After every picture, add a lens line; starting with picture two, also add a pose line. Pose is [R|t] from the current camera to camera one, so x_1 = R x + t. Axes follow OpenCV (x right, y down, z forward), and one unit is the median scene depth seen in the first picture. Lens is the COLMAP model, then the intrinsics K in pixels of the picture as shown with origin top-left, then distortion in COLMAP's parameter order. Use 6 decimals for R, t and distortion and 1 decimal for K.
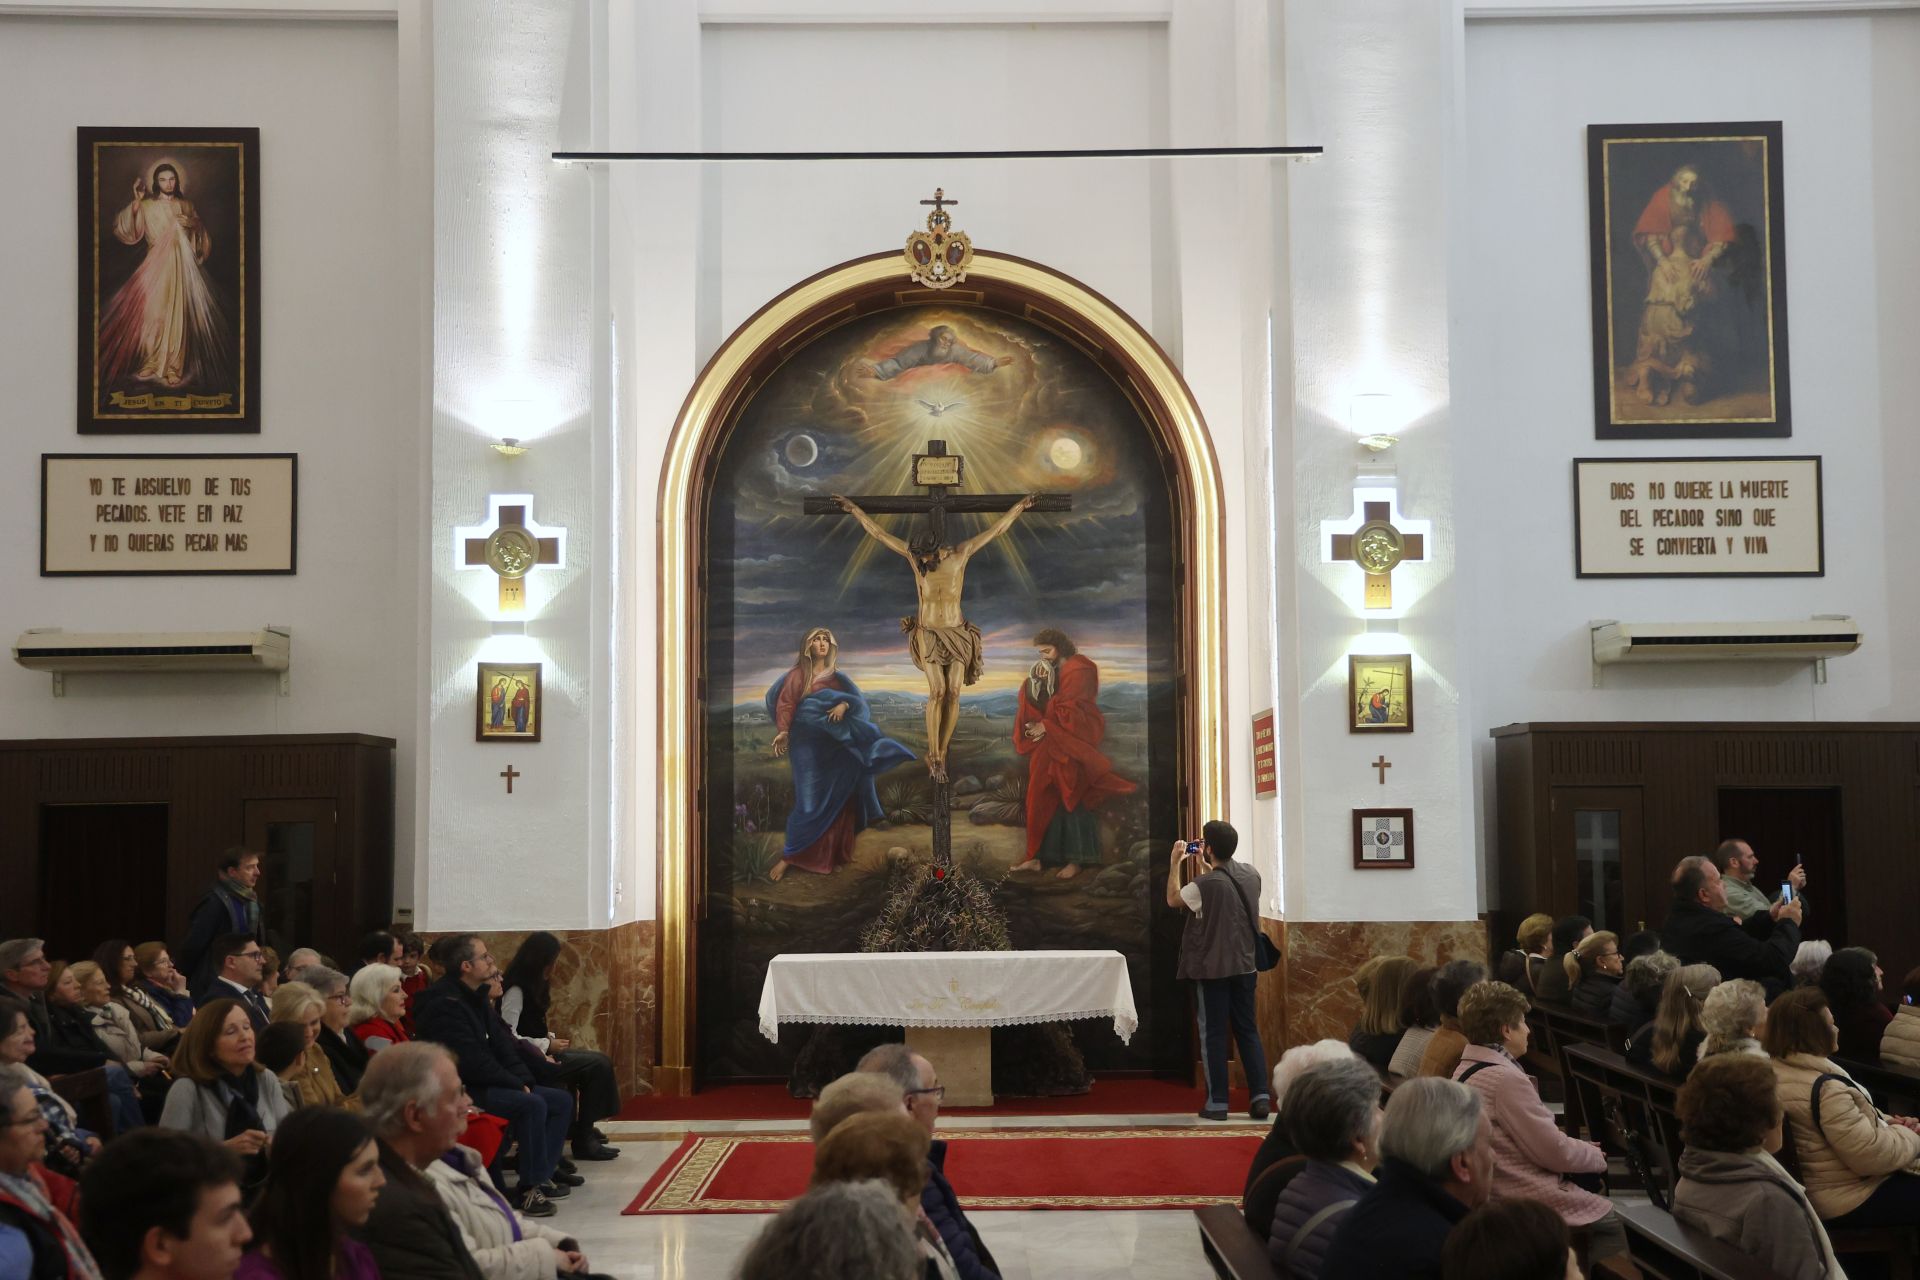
lens RADIAL K [[2256.7, 0, 1011.4], [0, 2256.7, 658.4], [0, 0, 1]] dist [0.098545, 0.000000]
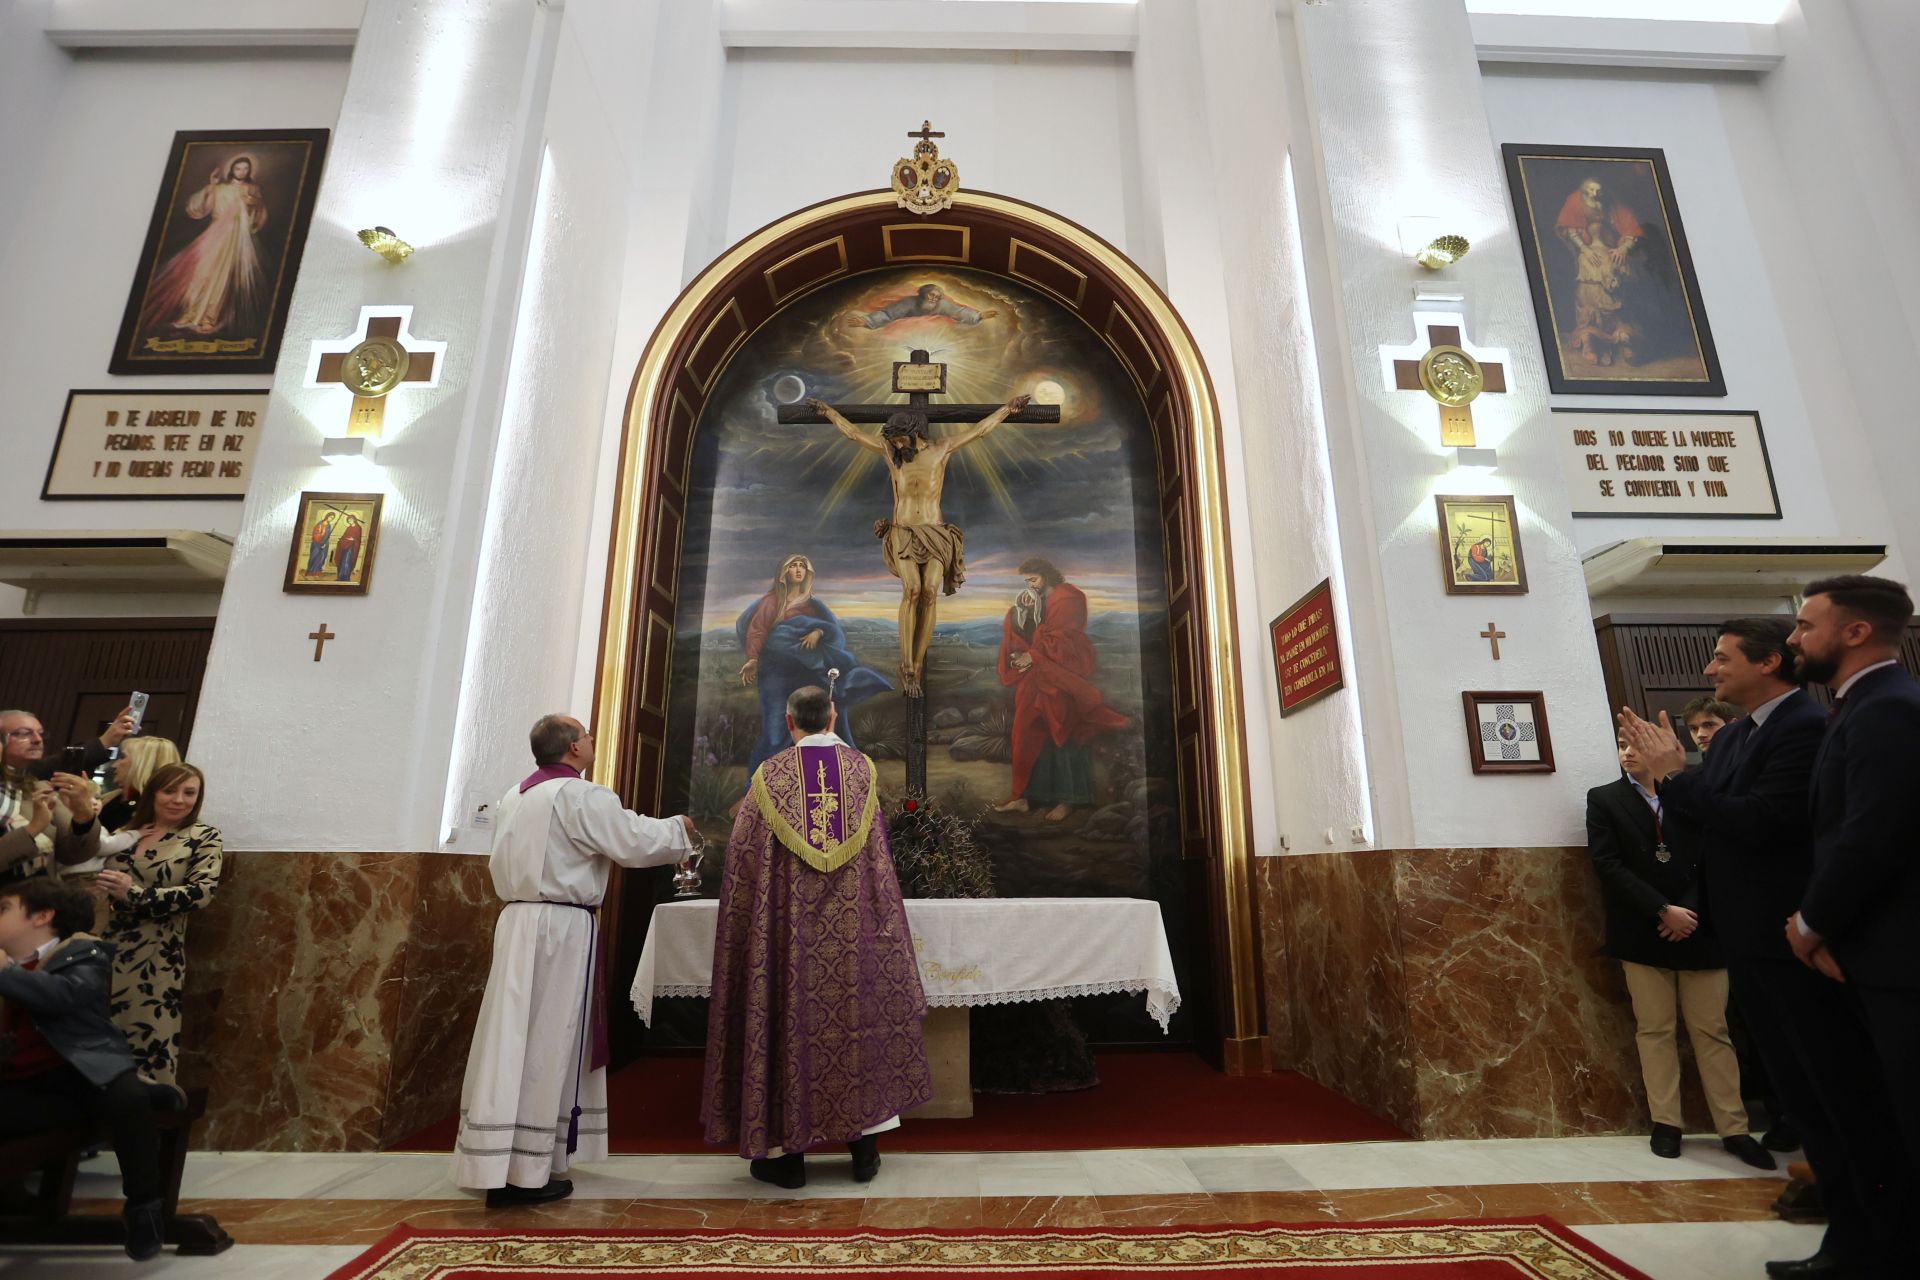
lens RADIAL K [[911.7, 0, 987.5], [0, 911.7, 623.7], [0, 0, 1]] dist [-0.049650, 0.012550]
pose [[0.999994, 0.003439, -0.000852, -0.003179], [-0.003538, 0.981754, -0.190120, 0.089096], [0.000183, 0.190122, 0.981760, 0.625912]]
